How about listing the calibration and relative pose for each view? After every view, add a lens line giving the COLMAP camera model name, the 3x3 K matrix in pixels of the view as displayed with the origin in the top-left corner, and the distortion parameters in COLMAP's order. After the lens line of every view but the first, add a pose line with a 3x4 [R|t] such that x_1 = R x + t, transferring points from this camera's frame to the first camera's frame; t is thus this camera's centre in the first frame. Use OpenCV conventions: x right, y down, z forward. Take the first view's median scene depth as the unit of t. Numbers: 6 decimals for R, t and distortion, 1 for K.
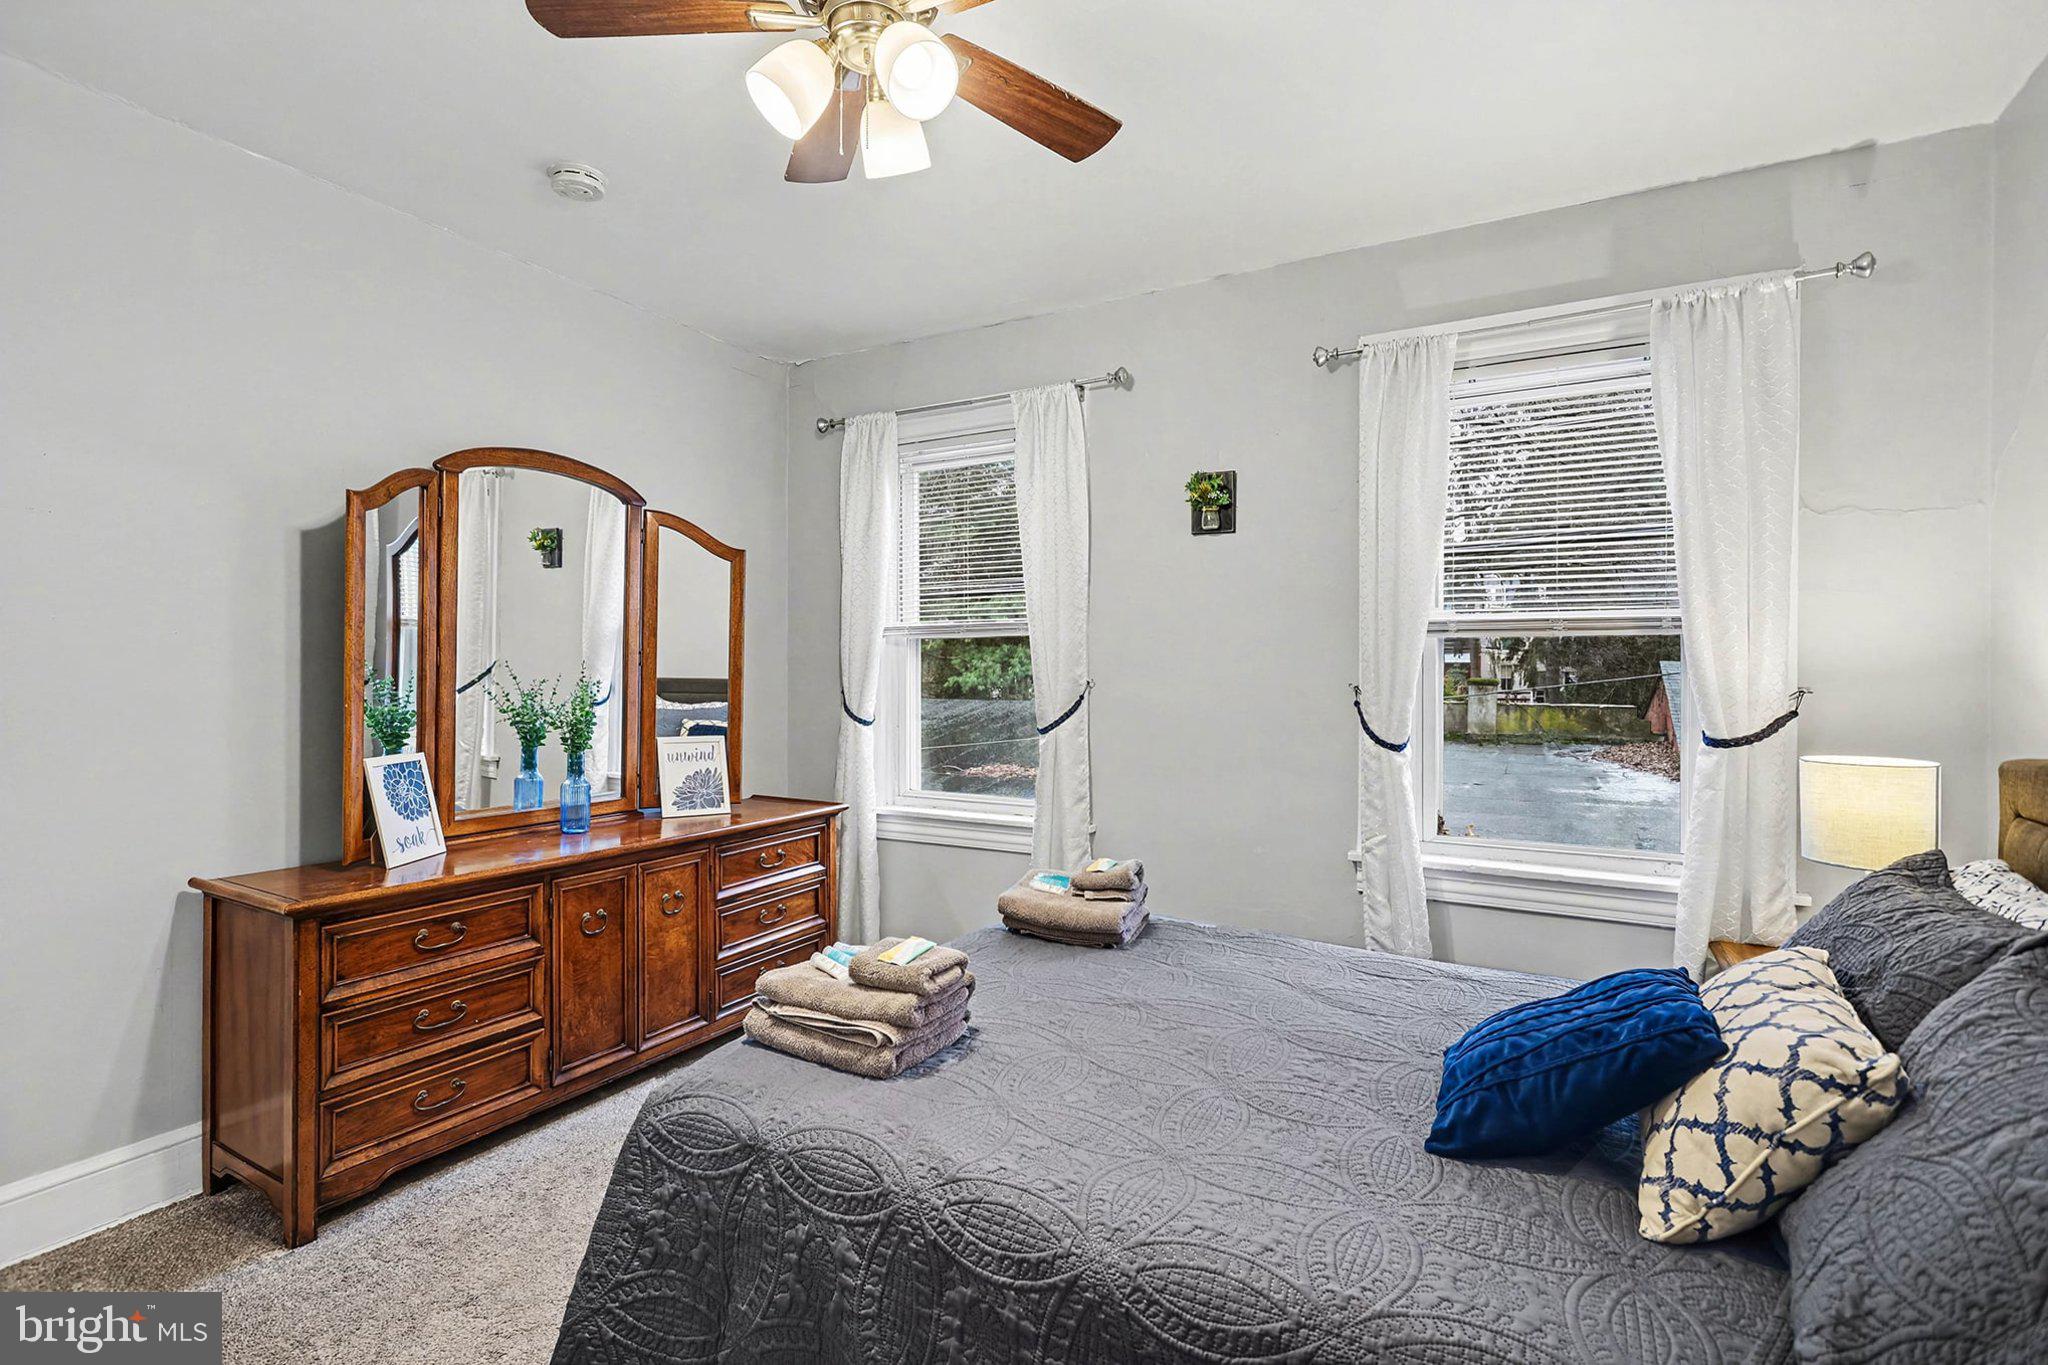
lens RADIAL K [[973.6, 0, 1023.5], [0, 973.6, 677.3], [0, 0, 1]] dist [-0.004666, 0.001832]
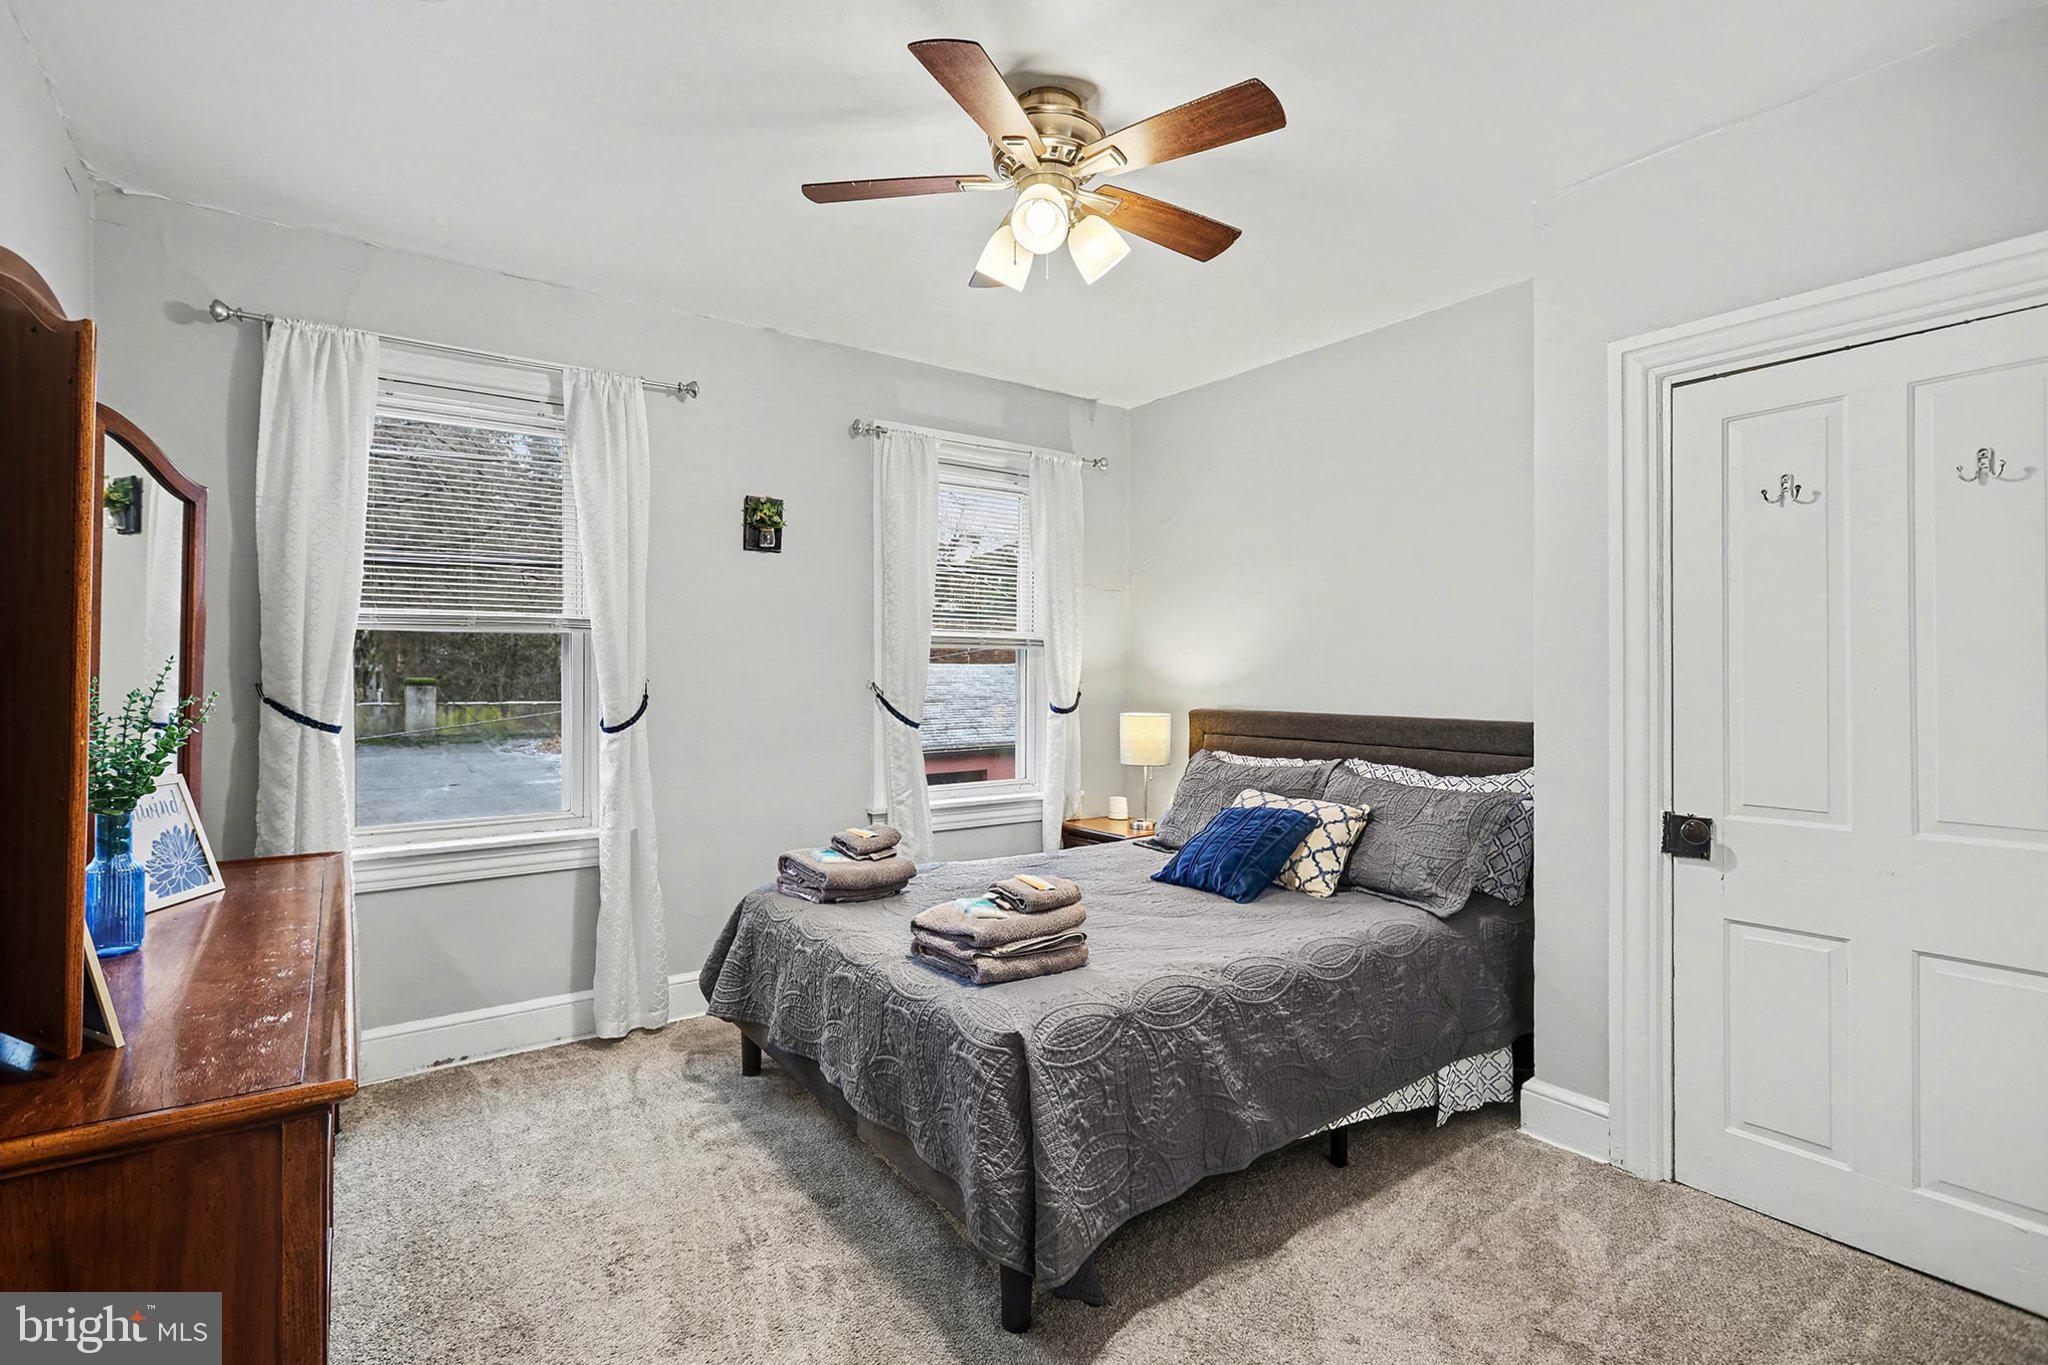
lens RADIAL K [[973.6, 0, 1026.9], [0, 973.6, 670.4], [0, 0, 1]] dist [-0.004666, 0.001832]
pose [[0.400435, -0.001300, 0.916324, -0.824247], [0.007051, 0.999974, -0.001663, -0.003591], [-0.916298, 0.007127, 0.400434, 0.292782]]
